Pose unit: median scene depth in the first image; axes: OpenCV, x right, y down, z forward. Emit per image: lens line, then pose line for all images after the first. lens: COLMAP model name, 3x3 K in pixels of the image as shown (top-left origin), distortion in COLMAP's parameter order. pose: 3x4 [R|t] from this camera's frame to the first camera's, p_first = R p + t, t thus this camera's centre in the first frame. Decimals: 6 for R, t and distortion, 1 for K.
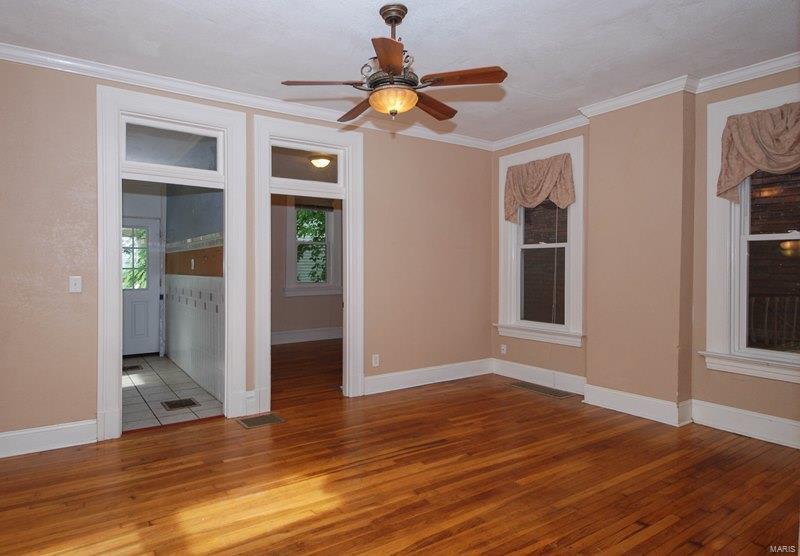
lens RADIAL K [[497.1, 0, 400.0], [0, 497.1, 278.0], [0, 0, 1]] dist [-0.002700, -0.000670]
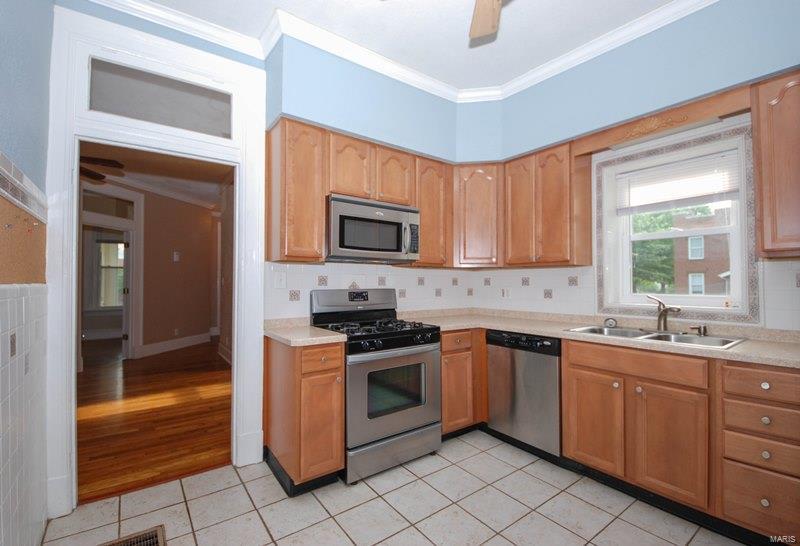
lens RADIAL K [[367.7, 0, 400.0], [0, 367.7, 273.0], [0, 0, 1]] dist [0.003108, 0.000357]
pose [[-0.999601, -0.004666, -0.027840, -0.897941], [-0.004490, 0.999970, -0.006390, -0.011626], [0.027869, -0.006262, -0.999592, 1.778007]]
